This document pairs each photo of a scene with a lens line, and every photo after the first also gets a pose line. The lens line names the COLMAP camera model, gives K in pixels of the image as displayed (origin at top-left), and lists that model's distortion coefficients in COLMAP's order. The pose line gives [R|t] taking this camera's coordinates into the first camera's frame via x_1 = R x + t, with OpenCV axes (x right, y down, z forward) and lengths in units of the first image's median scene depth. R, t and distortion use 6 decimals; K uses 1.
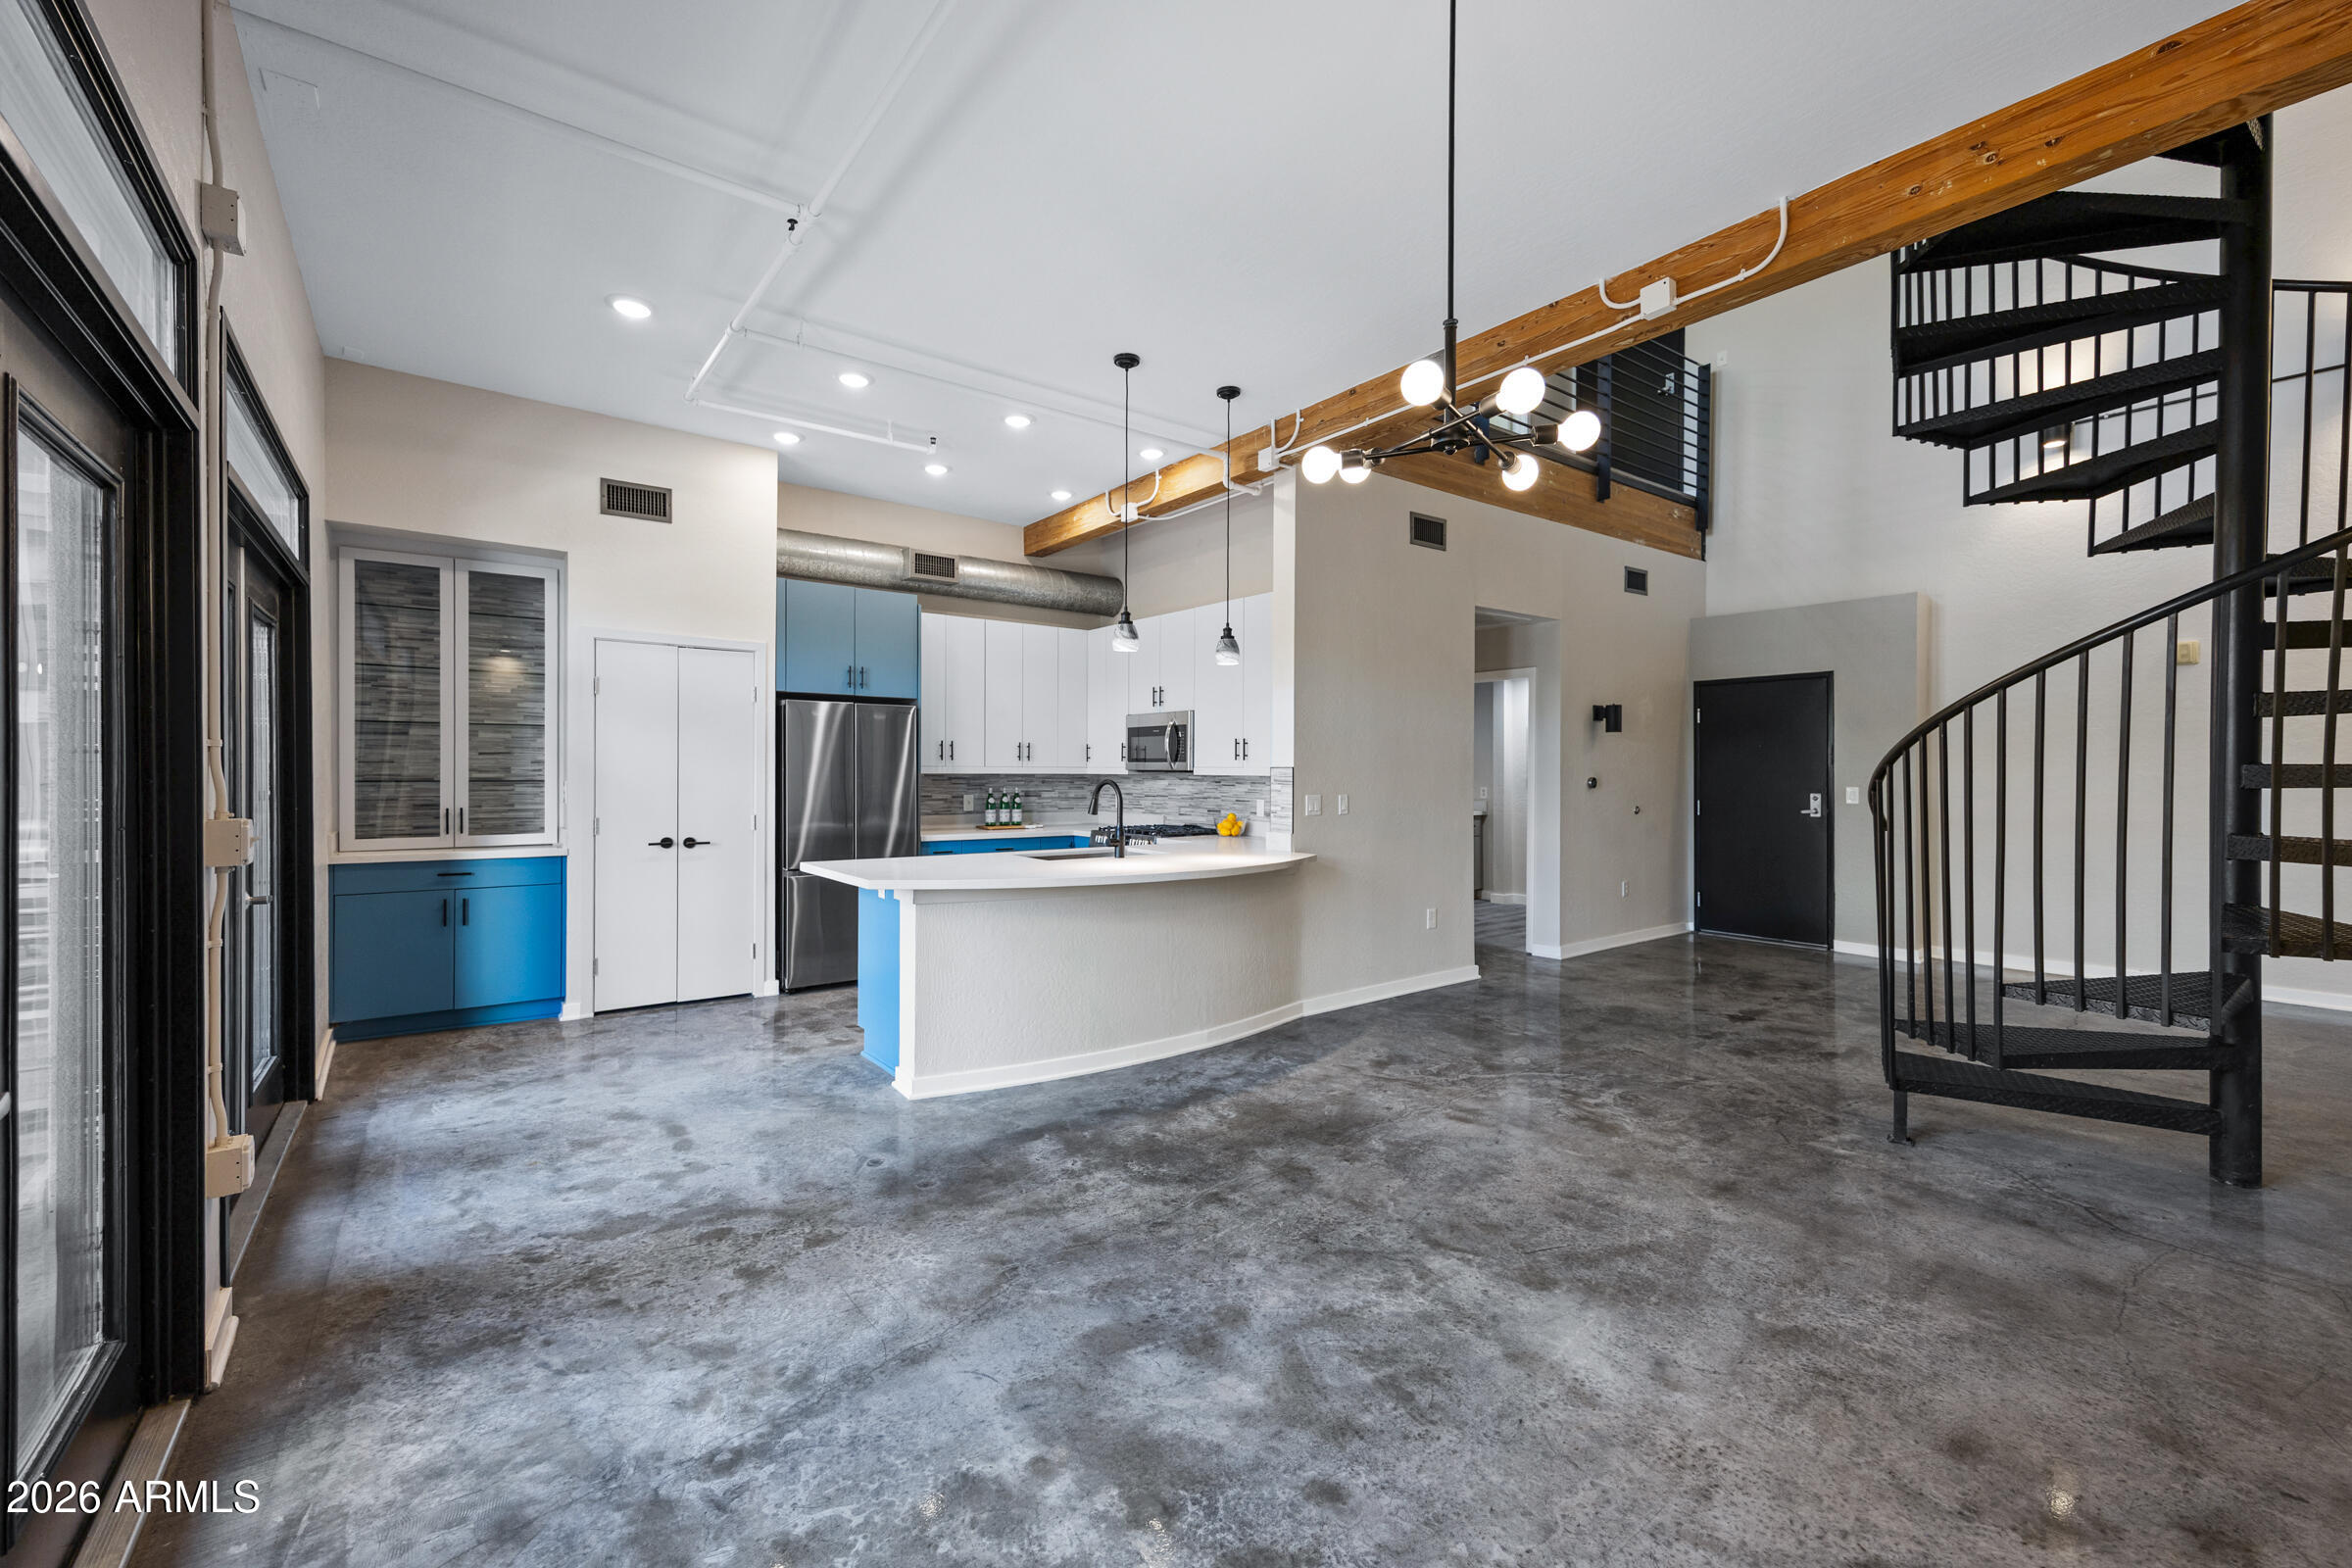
lens RADIAL K [[962.2, 0, 1173.5], [0, 962.2, 773.2], [0, 0, 1]] dist [-0.001652, -0.000061]
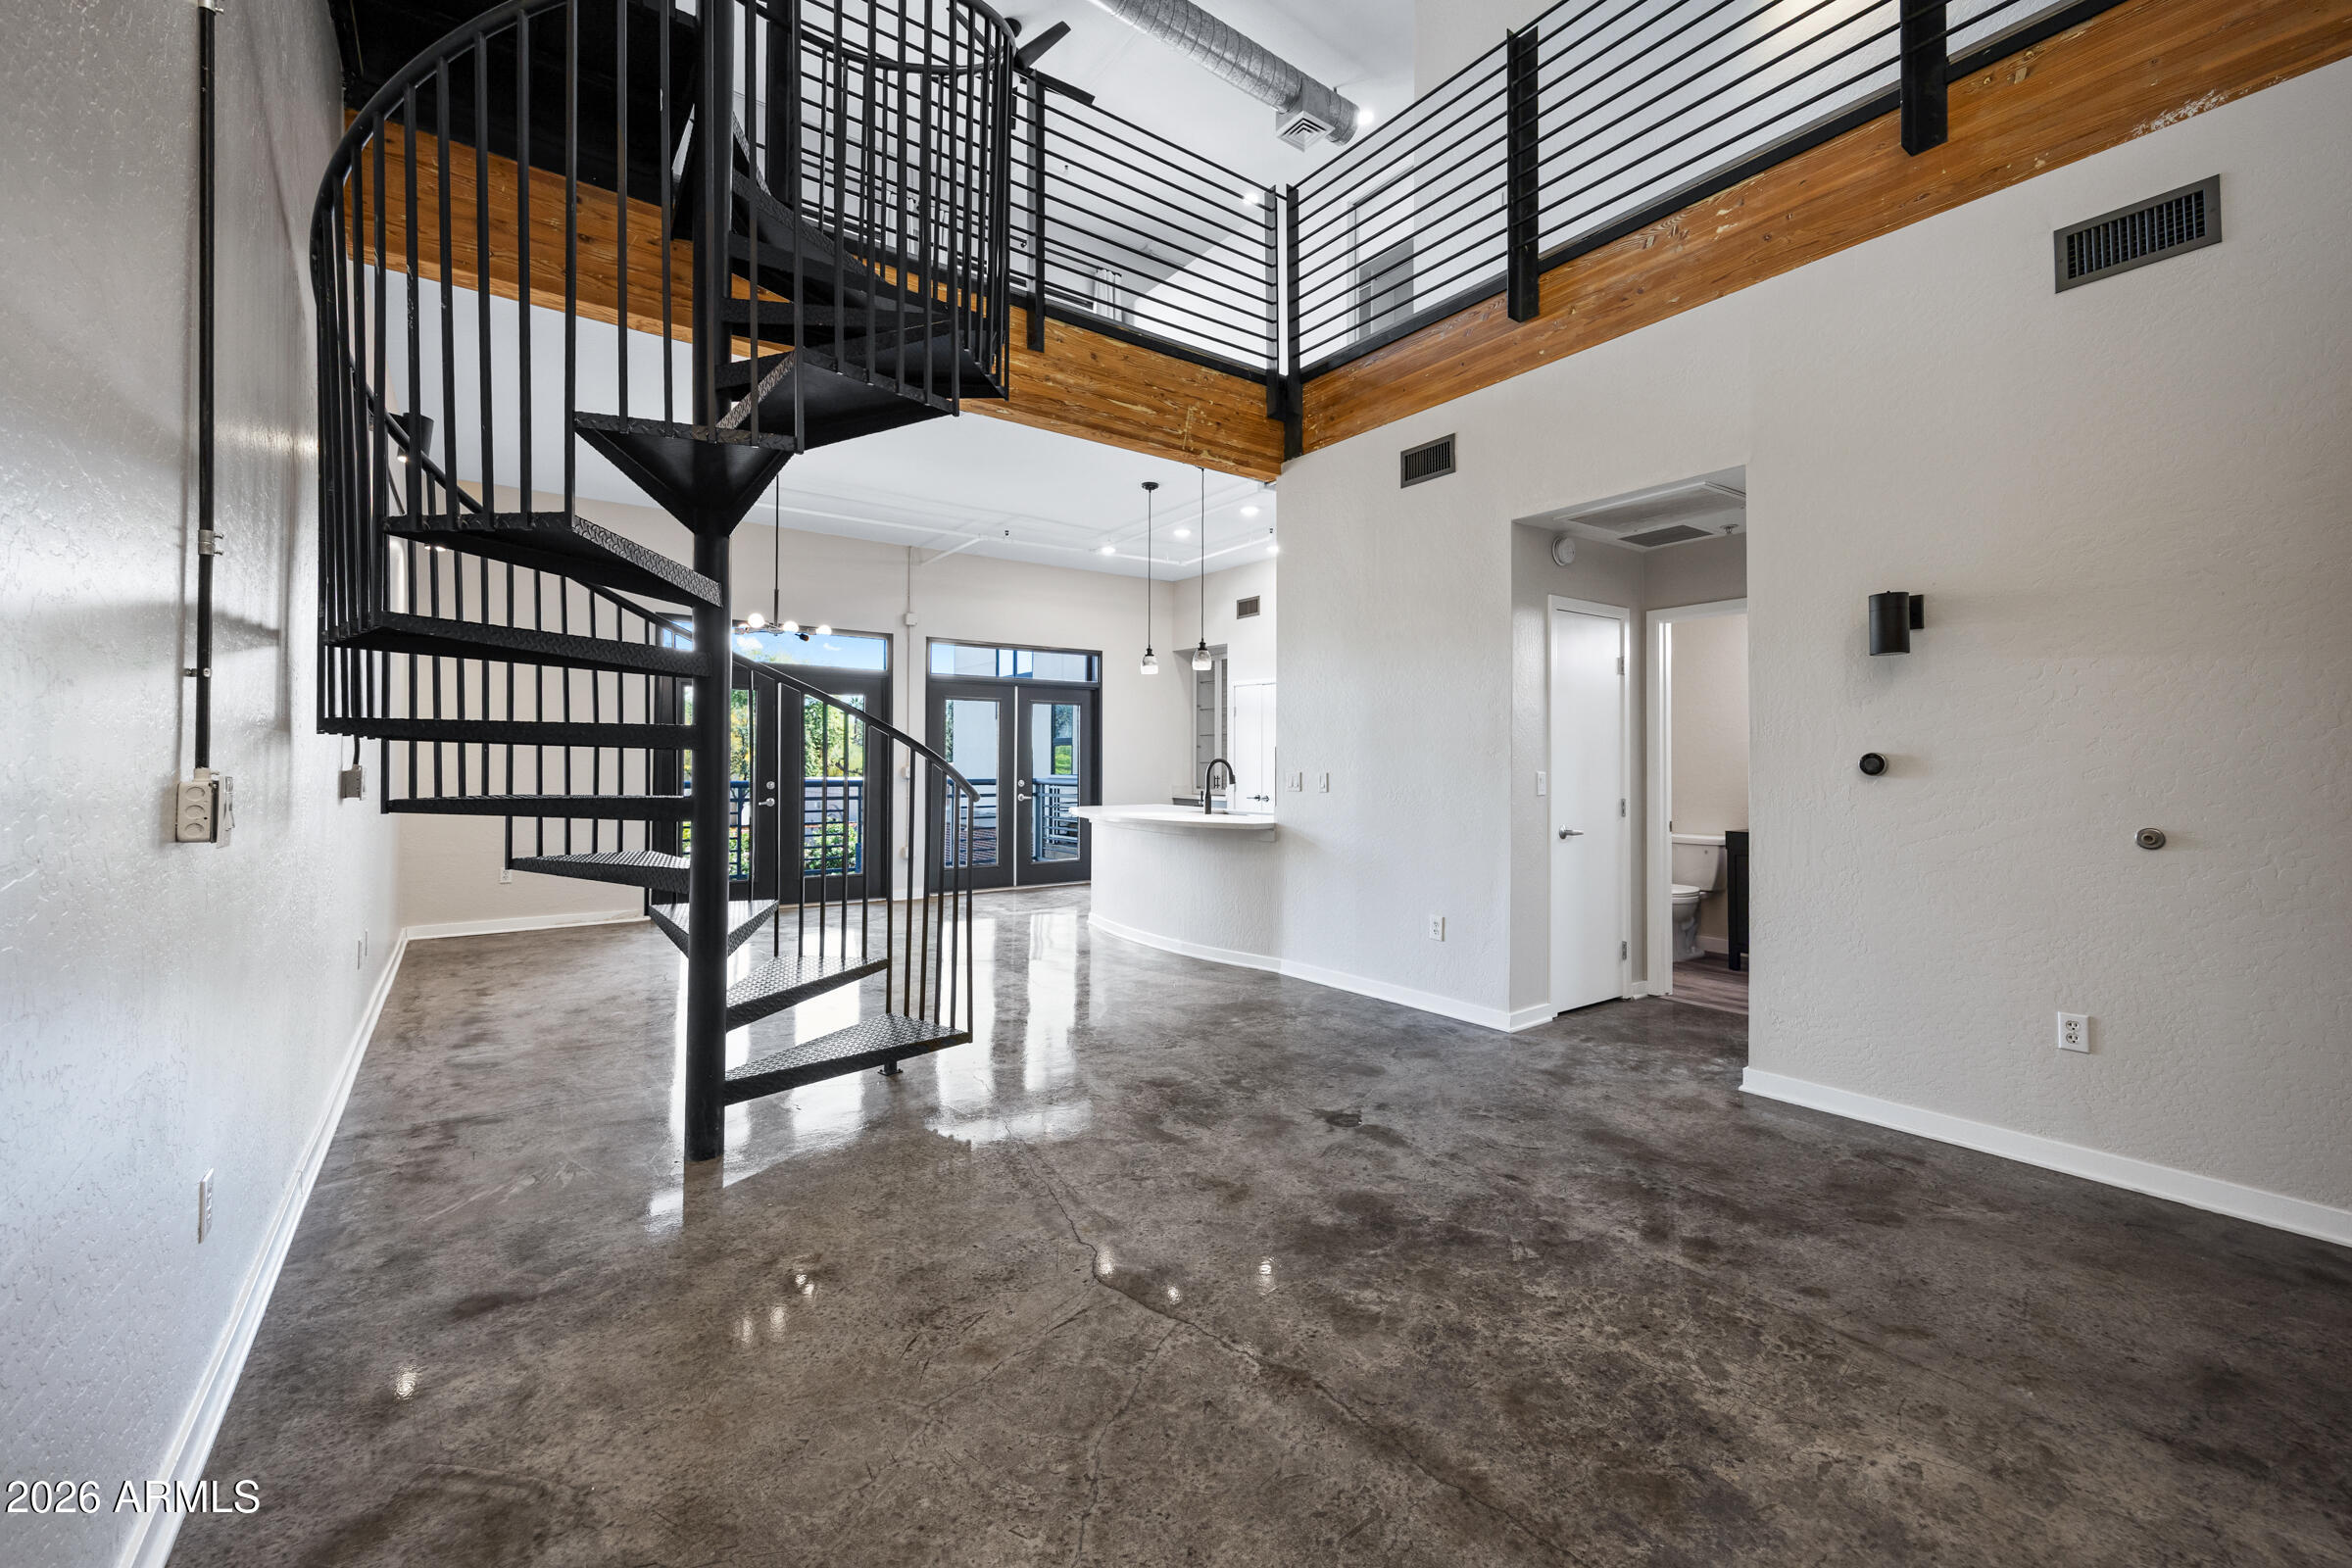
lens RADIAL K [[962.2, 0, 1167.3], [0, 962.2, 775.2], [0, 0, 1]] dist [-0.001652, -0.000061]
pose [[-0.030789, 0.006596, -0.999504, 1.176692], [-0.010179, 0.999924, 0.006912, 0.020341], [0.999474, 0.010387, -0.030719, 0.846579]]
